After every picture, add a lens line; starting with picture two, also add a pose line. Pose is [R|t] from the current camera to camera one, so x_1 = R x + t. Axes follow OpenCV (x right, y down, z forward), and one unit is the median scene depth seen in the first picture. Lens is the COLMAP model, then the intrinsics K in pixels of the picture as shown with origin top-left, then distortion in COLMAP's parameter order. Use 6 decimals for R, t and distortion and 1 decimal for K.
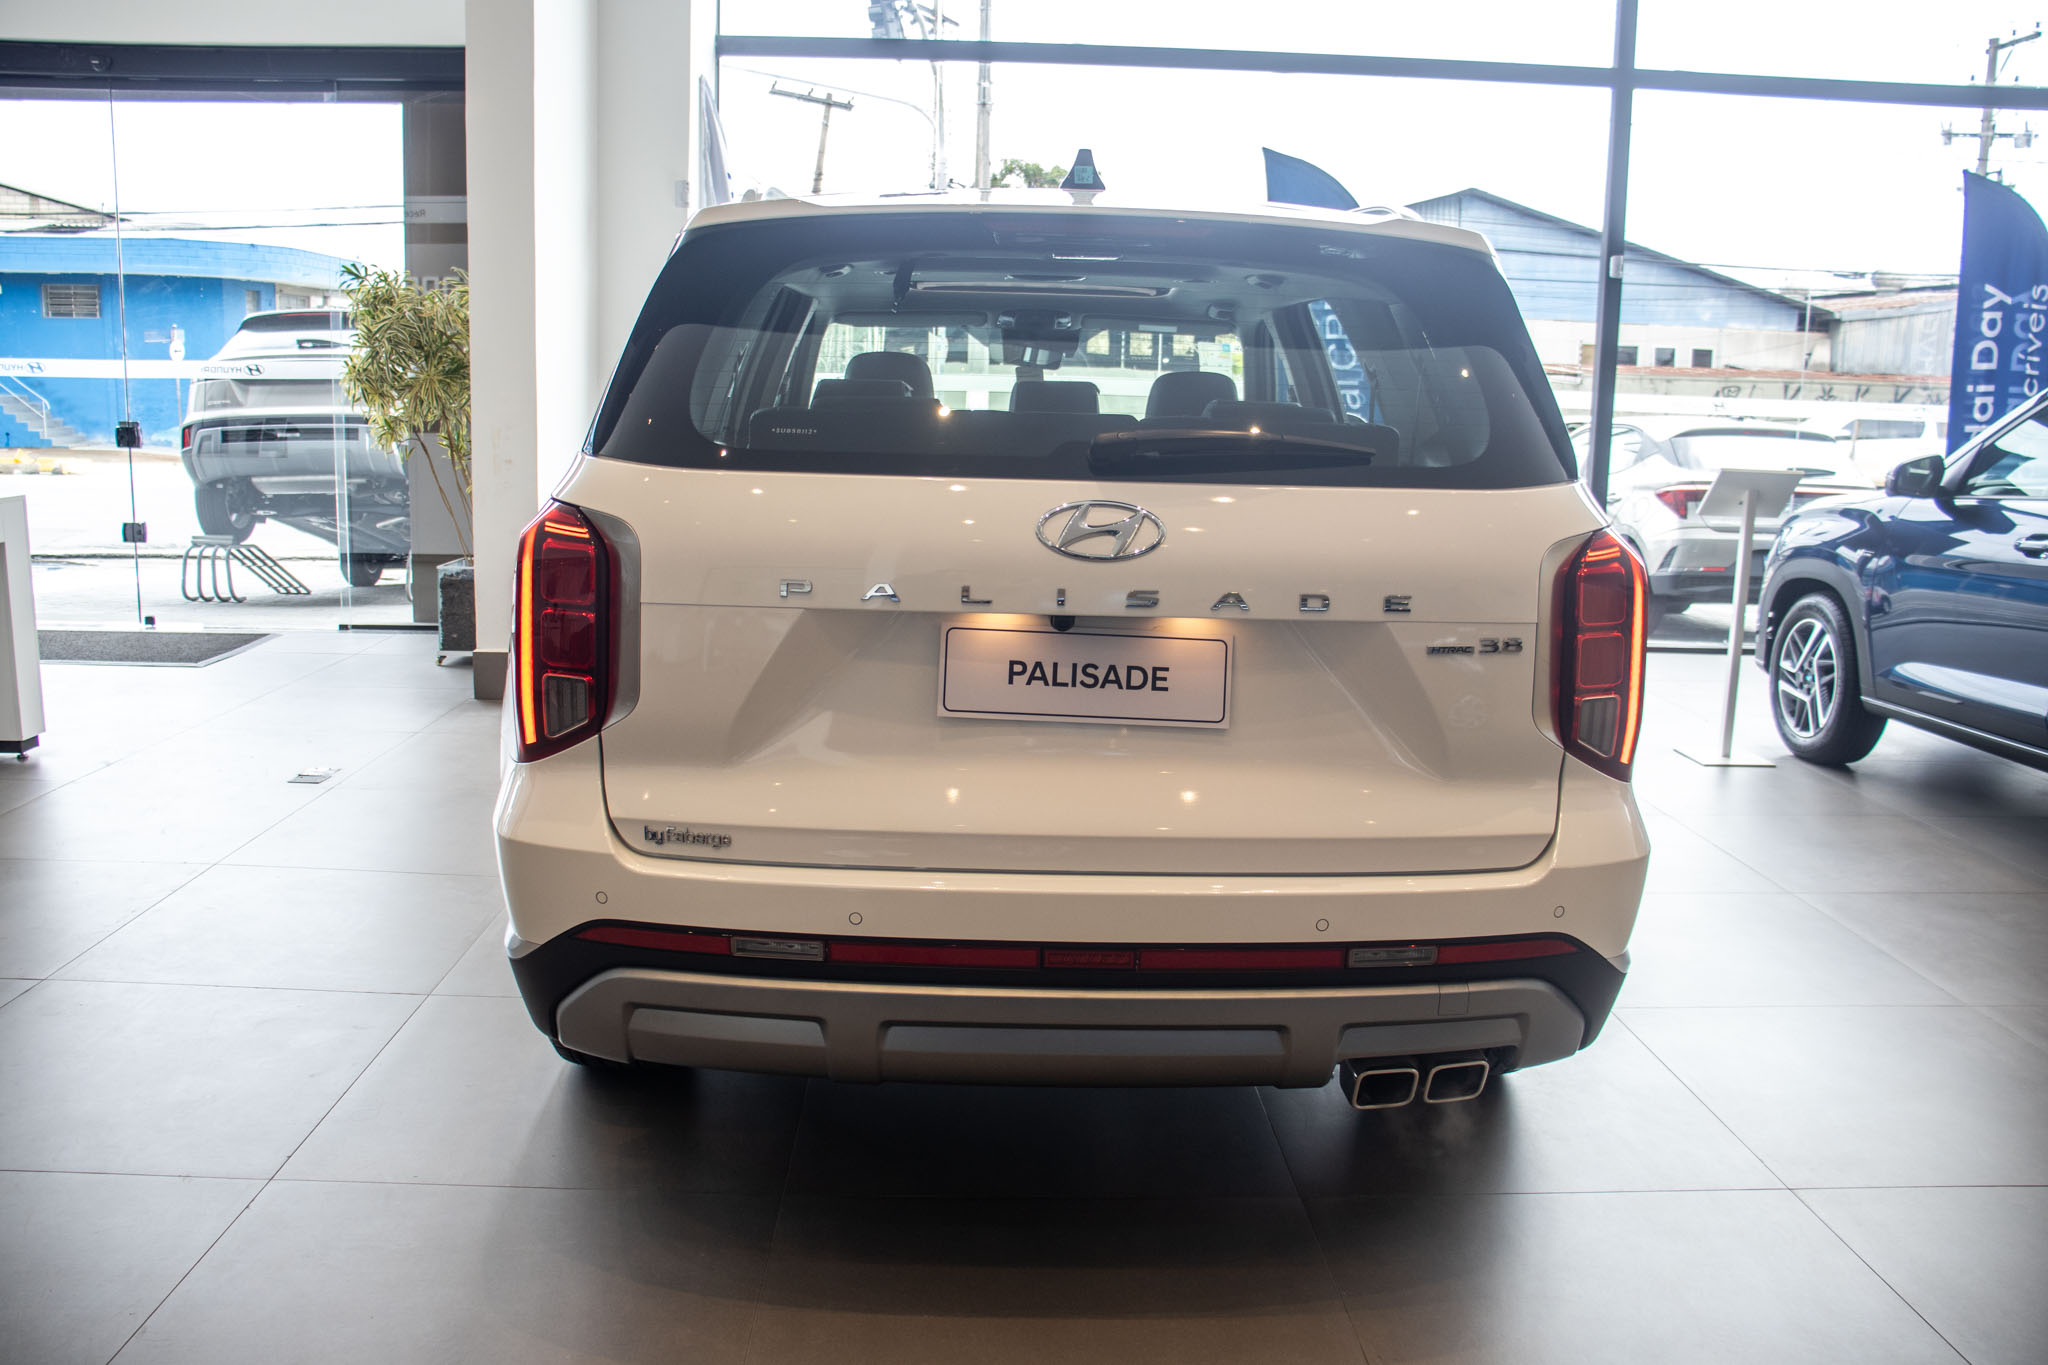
lens RADIAL K [[1703.8, 0, 1023.1], [0, 1703.8, 662.7], [0, 0, 1]] dist [-0.167924, -0.000040]
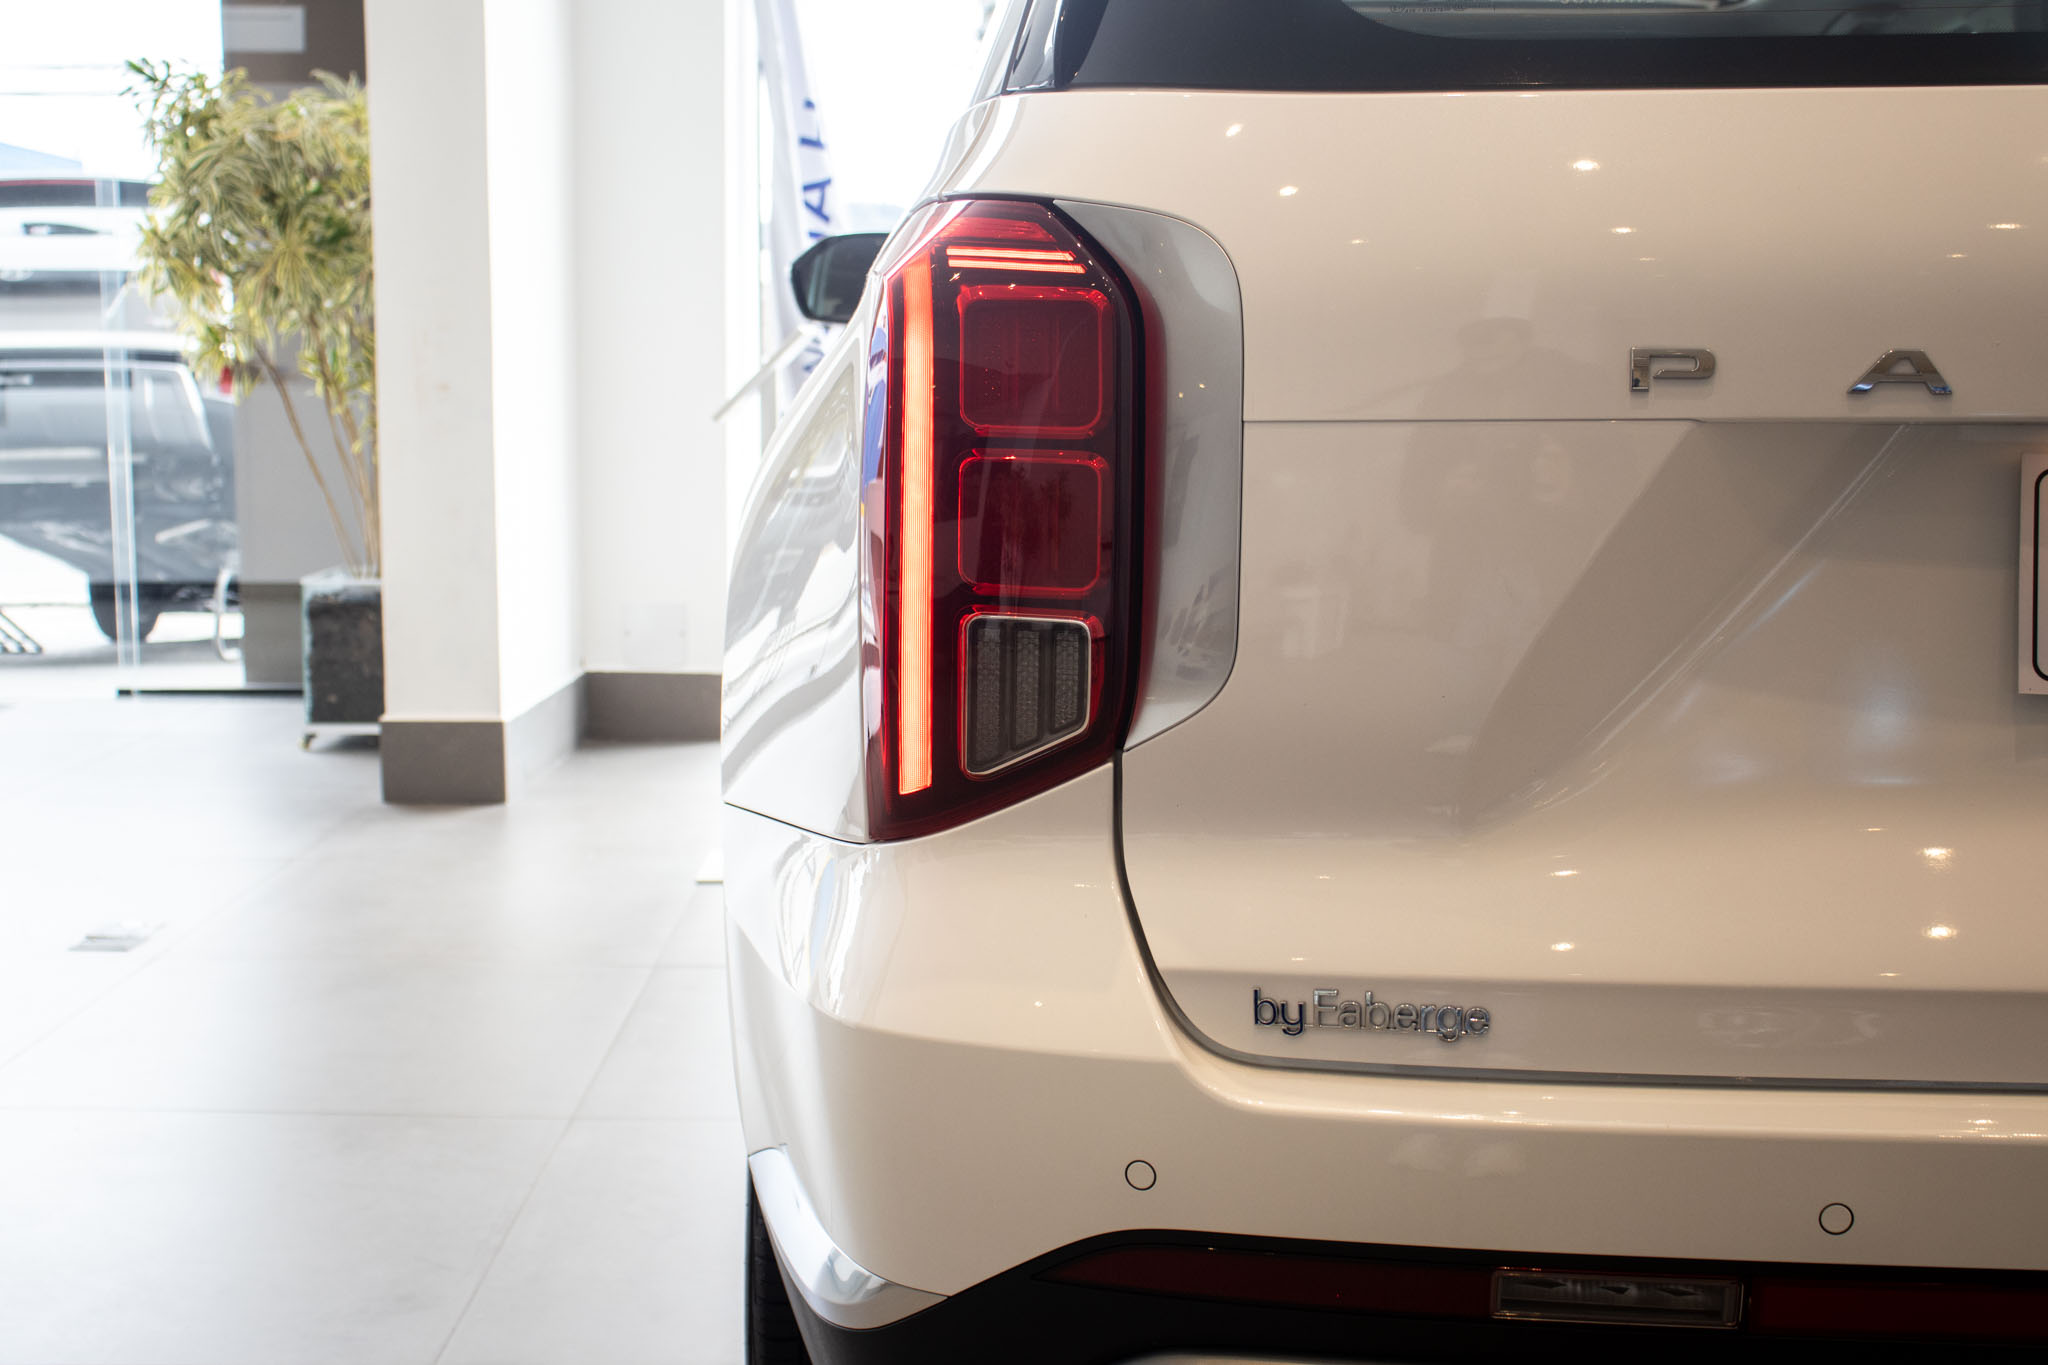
lens RADIAL K [[2581.7, 0, 1024.0], [0, 2581.7, 682.5], [0, 0, 1]] dist [-0.028261, -0.014229]
pose [[0.999477, -0.012082, -0.029982, -0.078077], [0.011002, 0.999294, -0.035928, 0.014016], [0.030395, 0.035580, 0.998905, 0.118932]]
